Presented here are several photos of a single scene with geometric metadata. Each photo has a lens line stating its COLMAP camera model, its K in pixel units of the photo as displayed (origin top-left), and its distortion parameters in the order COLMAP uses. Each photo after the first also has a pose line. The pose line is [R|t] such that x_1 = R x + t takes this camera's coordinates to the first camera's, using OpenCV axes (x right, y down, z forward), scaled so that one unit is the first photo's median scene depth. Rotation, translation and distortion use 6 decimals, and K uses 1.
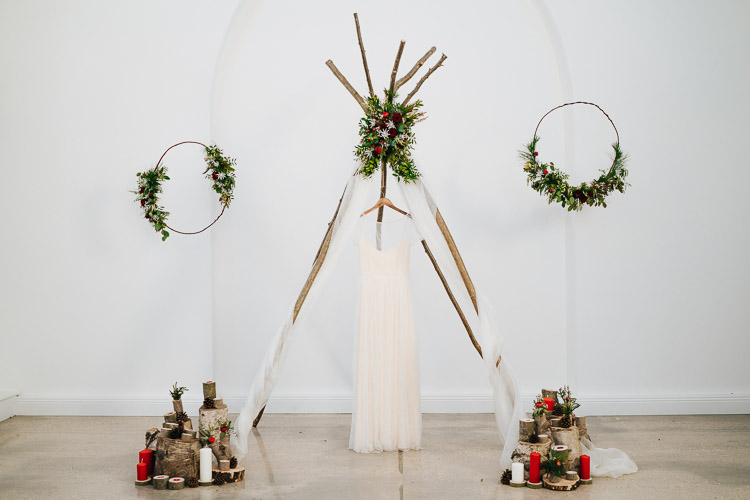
lens RADIAL K [[813.6, 0, 375.0], [0, 813.6, 250.0], [0, 0, 1]] dist [-0.023632, -0.011173]
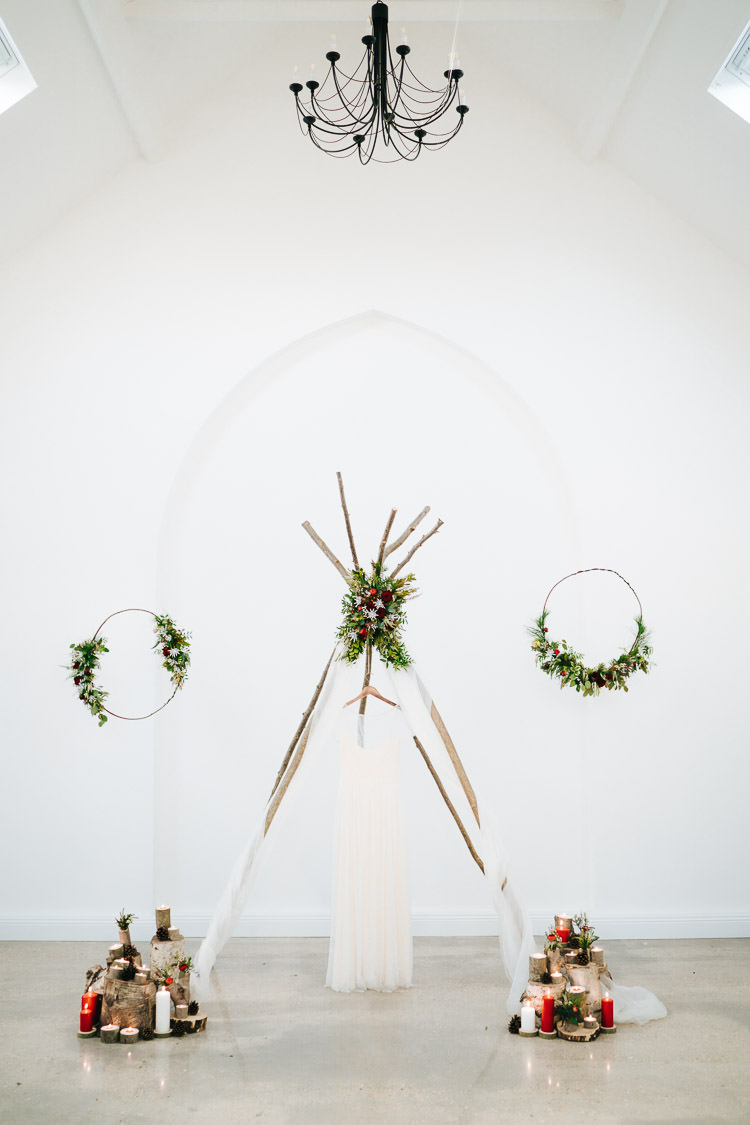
lens RADIAL K [[1057.8, 0, 375.1], [0, 1057.8, 611.0], [0, 0, 1]] dist [-0.010254, 0.012073]
pose [[0.999239, 0.009602, 0.037815, -0.026198], [-0.006560, 0.996791, -0.079776, -0.054015], [-0.038459, 0.079467, 0.996095, -0.115859]]
